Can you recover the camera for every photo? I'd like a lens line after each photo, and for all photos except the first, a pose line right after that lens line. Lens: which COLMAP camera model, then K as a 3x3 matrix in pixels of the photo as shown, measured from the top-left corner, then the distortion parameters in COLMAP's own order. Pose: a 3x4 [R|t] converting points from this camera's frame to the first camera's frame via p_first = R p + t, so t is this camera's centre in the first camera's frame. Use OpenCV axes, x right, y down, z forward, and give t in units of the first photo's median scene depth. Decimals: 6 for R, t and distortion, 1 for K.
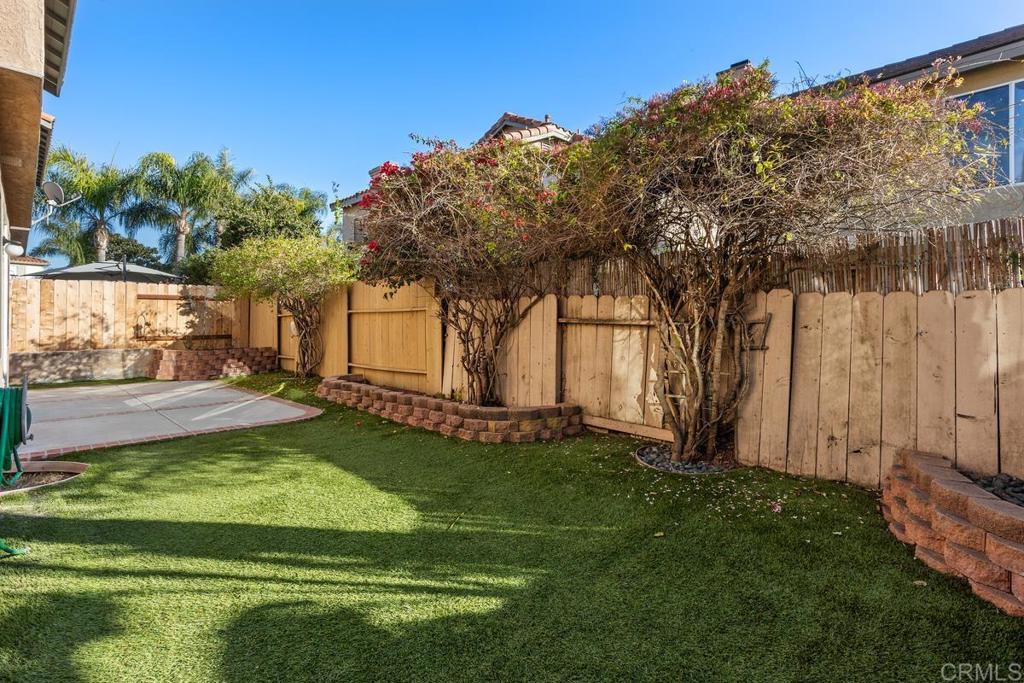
lens RADIAL K [[493.1, 0, 511.9], [0, 493.1, 338.4], [0, 0, 1]] dist [-0.043793, 0.025671]
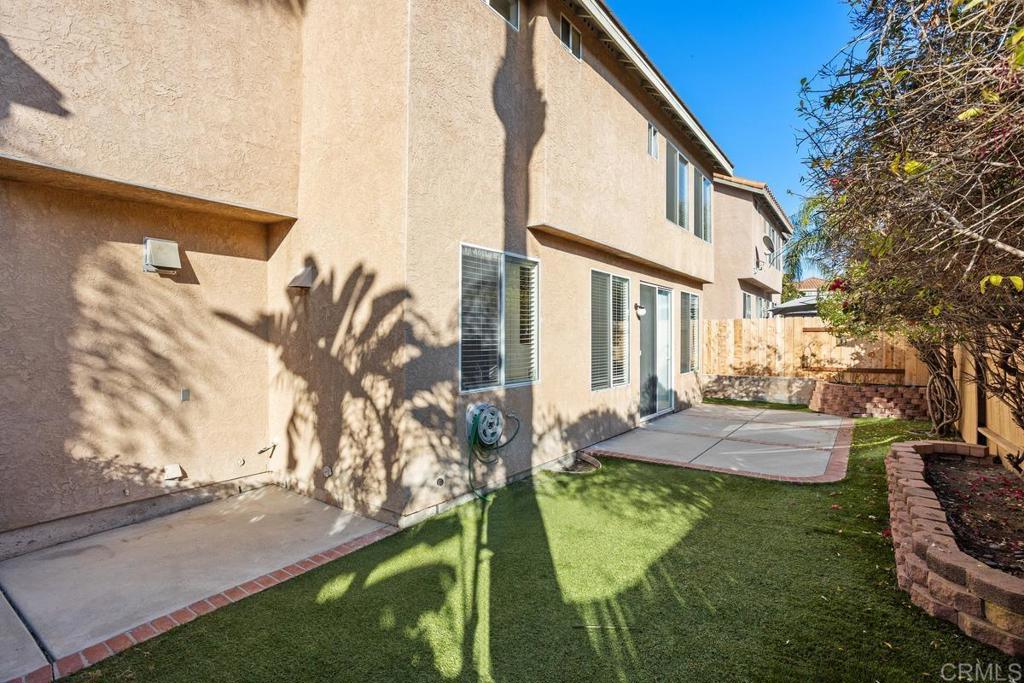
lens RADIAL K [[493.1, 0, 509.3], [0, 493.1, 332.3], [0, 0, 1]] dist [-0.043793, 0.025671]
pose [[0.130119, -0.003656, -0.991492, 0.233036], [-0.037822, 0.999247, -0.008649, -0.047241], [0.990777, 0.038626, 0.129882, 0.209420]]
